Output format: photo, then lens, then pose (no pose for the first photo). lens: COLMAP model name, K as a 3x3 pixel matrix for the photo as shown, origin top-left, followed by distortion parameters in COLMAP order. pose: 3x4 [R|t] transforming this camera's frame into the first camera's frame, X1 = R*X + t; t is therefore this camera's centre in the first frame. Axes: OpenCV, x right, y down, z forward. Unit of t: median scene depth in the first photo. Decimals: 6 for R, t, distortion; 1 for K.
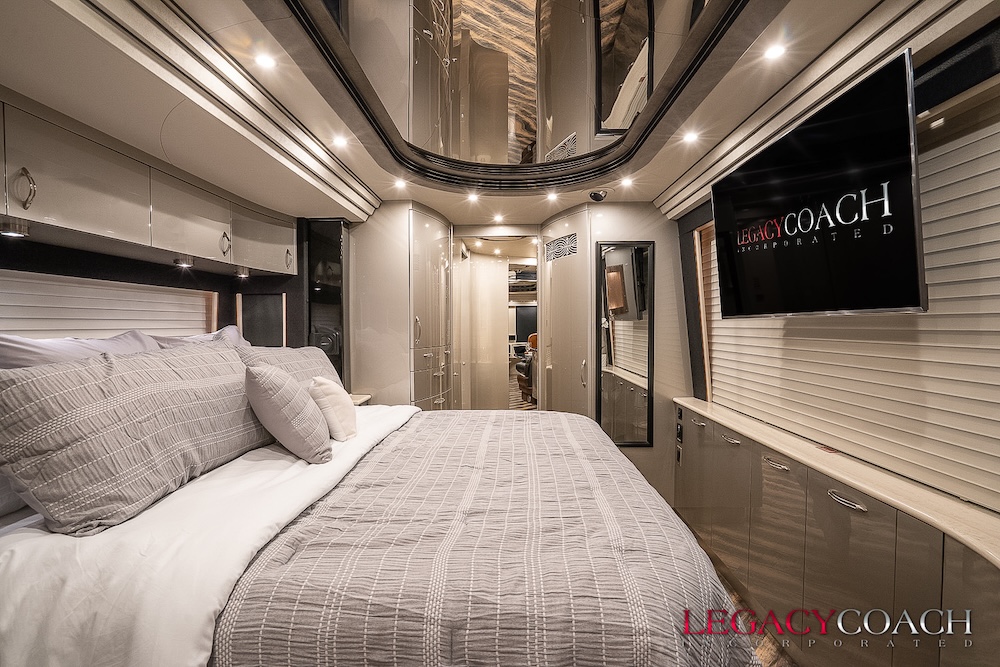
lens RADIAL K [[490.6, 0, 500.0], [0, 490.6, 333.5], [0, 0, 1]] dist [-0.037650, 0.022753]
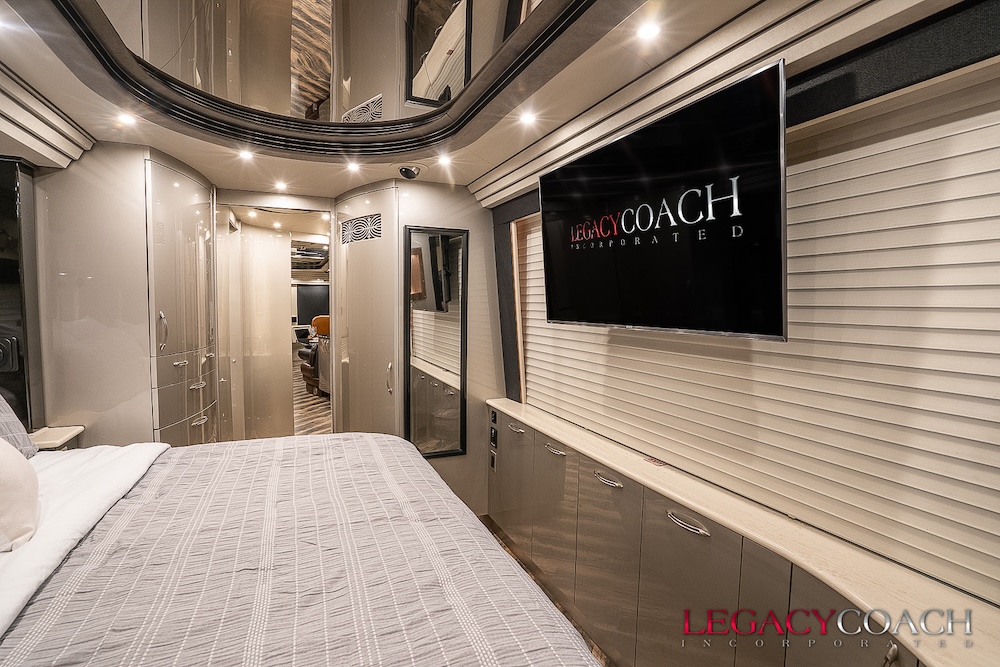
lens RADIAL K [[490.6, 0, 500.0], [0, 490.6, 333.5], [0, 0, 1]] dist [-0.037650, 0.022753]
pose [[0.908986, -0.010767, 0.416688, -0.013027], [-0.008000, 0.999032, 0.043266, -0.037623], [-0.416750, -0.042662, 0.908020, 0.143862]]
